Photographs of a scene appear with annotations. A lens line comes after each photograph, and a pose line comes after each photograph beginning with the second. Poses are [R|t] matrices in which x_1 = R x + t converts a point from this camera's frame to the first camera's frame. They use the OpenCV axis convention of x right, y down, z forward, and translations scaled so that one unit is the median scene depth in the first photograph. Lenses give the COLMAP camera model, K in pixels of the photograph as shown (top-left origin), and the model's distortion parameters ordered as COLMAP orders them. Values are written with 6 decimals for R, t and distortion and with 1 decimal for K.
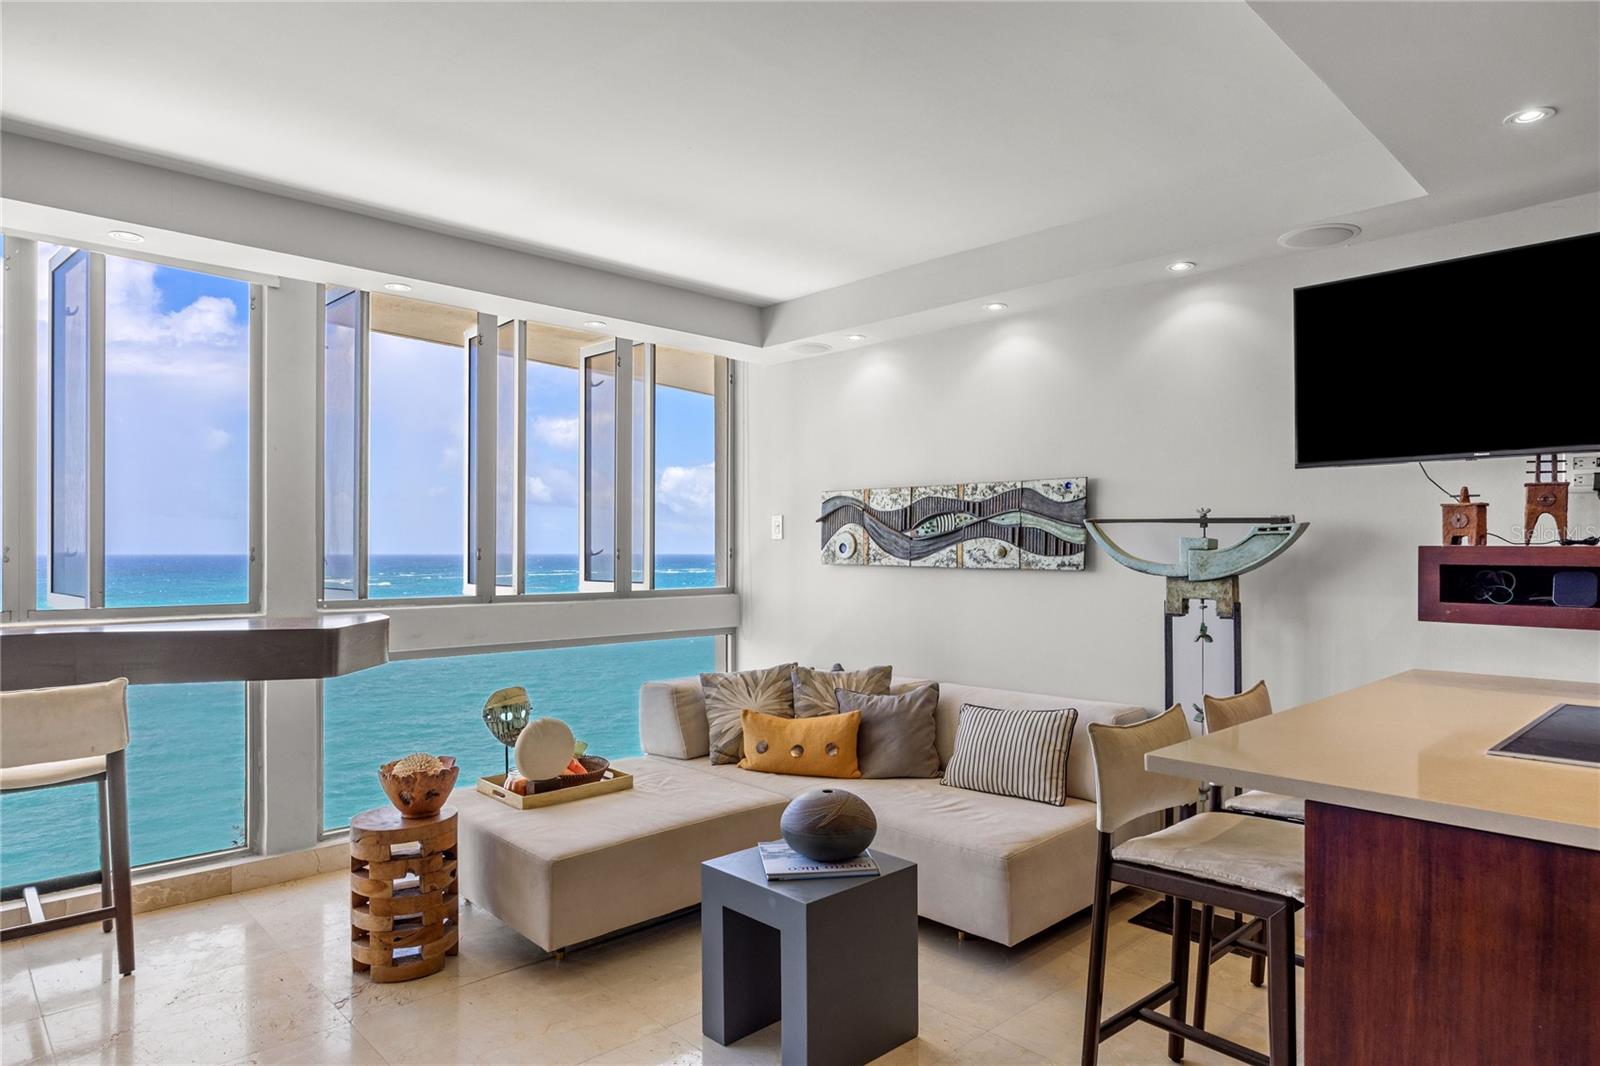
lens RADIAL K [[949.4, 0, 805.1], [0, 949.4, 547.2], [0, 0, 1]] dist [-0.007997, 0.005570]
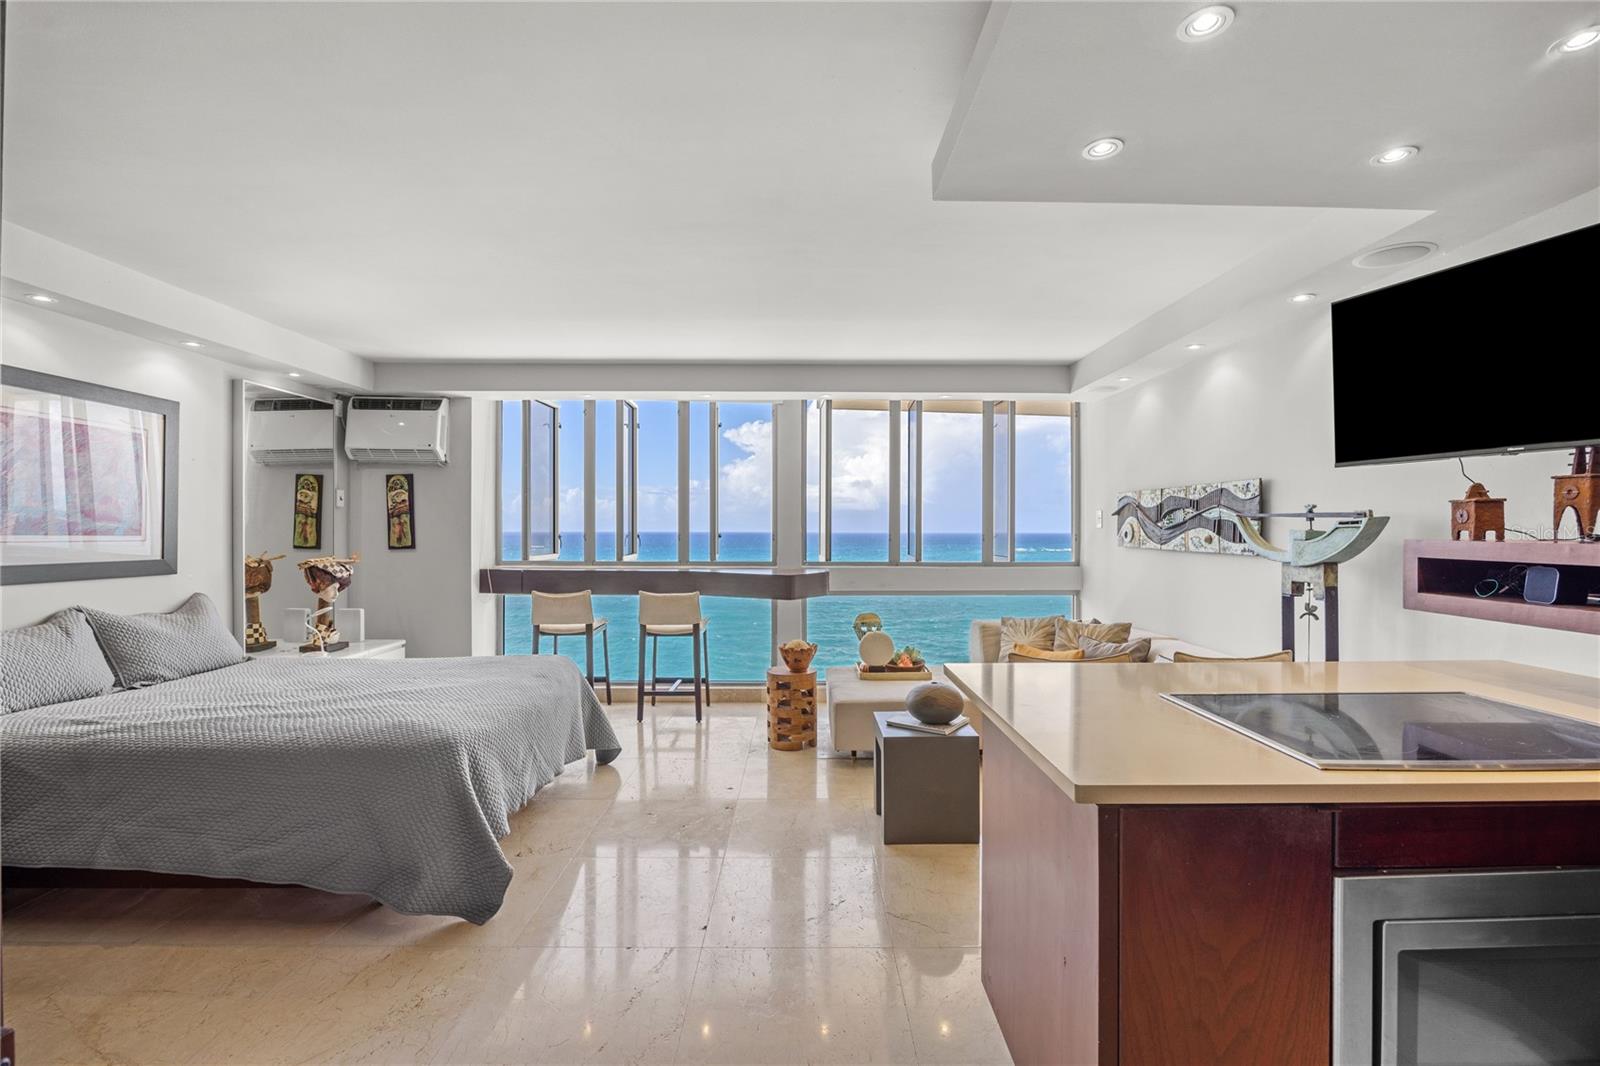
lens RADIAL K [[700.5, 0, 803.1], [0, 700.5, 529.3], [0, 0, 1]] dist [-0.013613, 0.000982]
pose [[0.727574, -0.000490, -0.686029, 0.469911], [0.000966, 0.999999, 0.000310, -0.009597], [0.686029, -0.000888, 0.727574, -0.040319]]
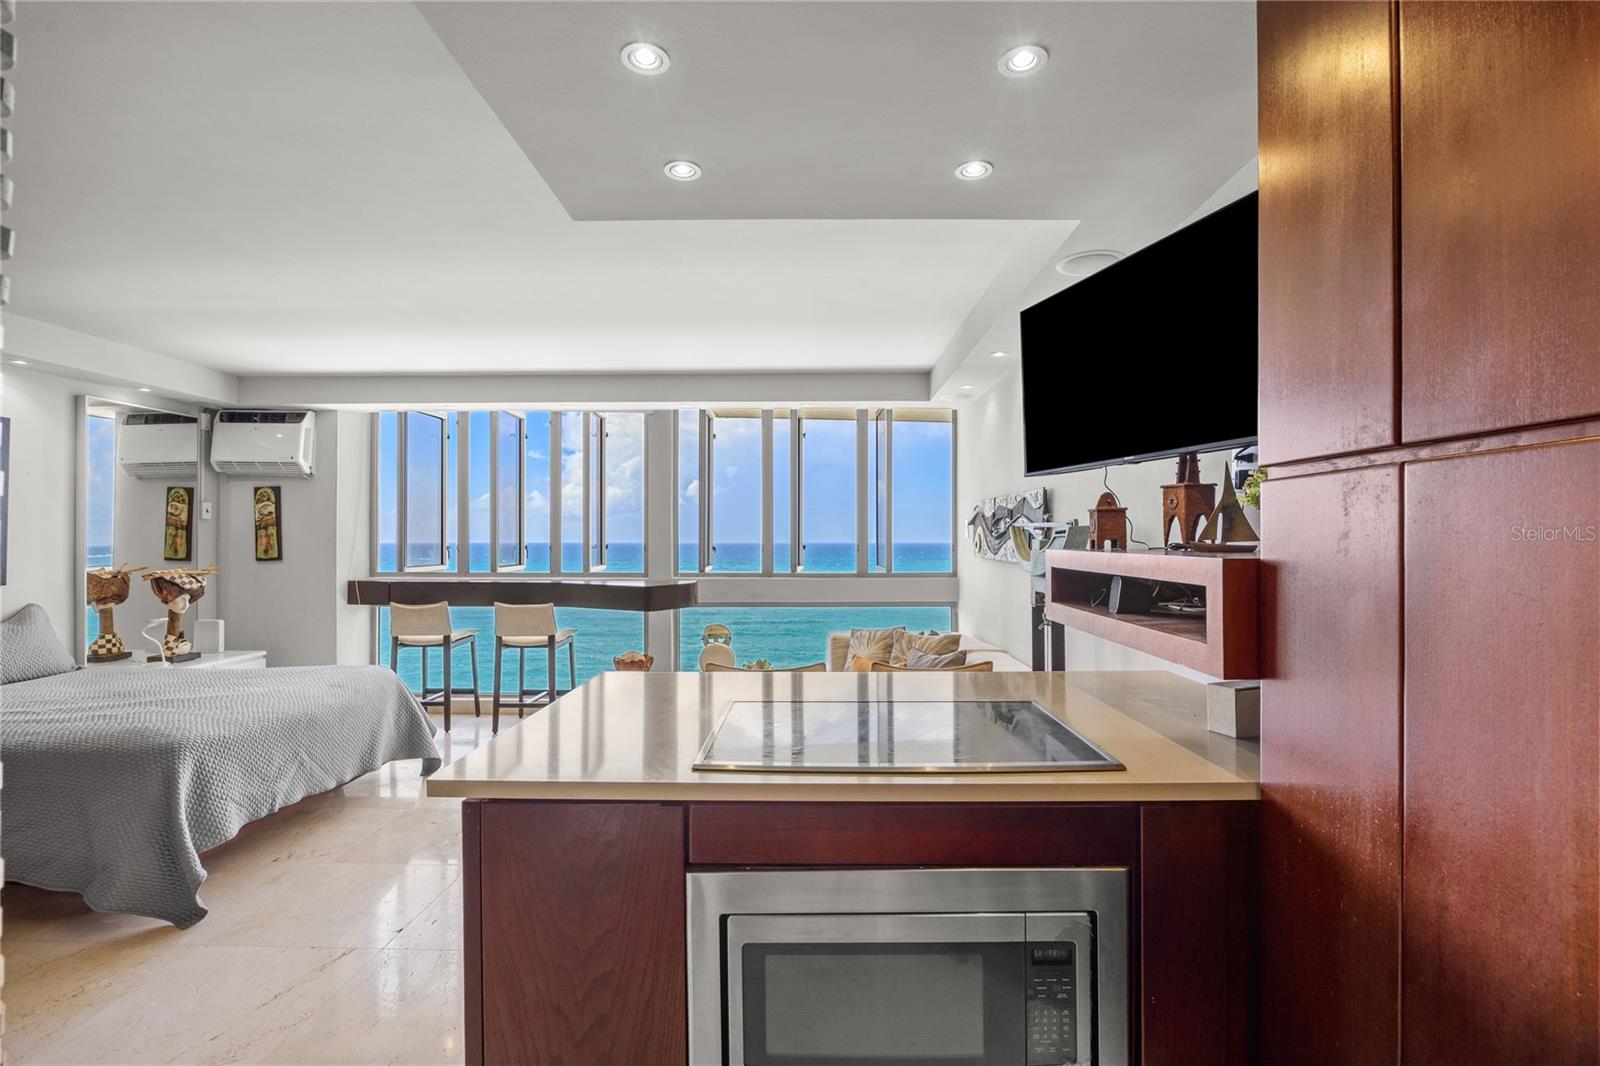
lens RADIAL K [[726.6, 0, 801.1], [0, 726.6, 532.0], [0, 0, 1]] dist [-0.015386, 0.000781]
pose [[0.710134, -0.010080, -0.703995, 0.702359], [0.003622, 0.999937, -0.010663, -0.008939], [0.704058, 0.005022, 0.710125, 0.140292]]
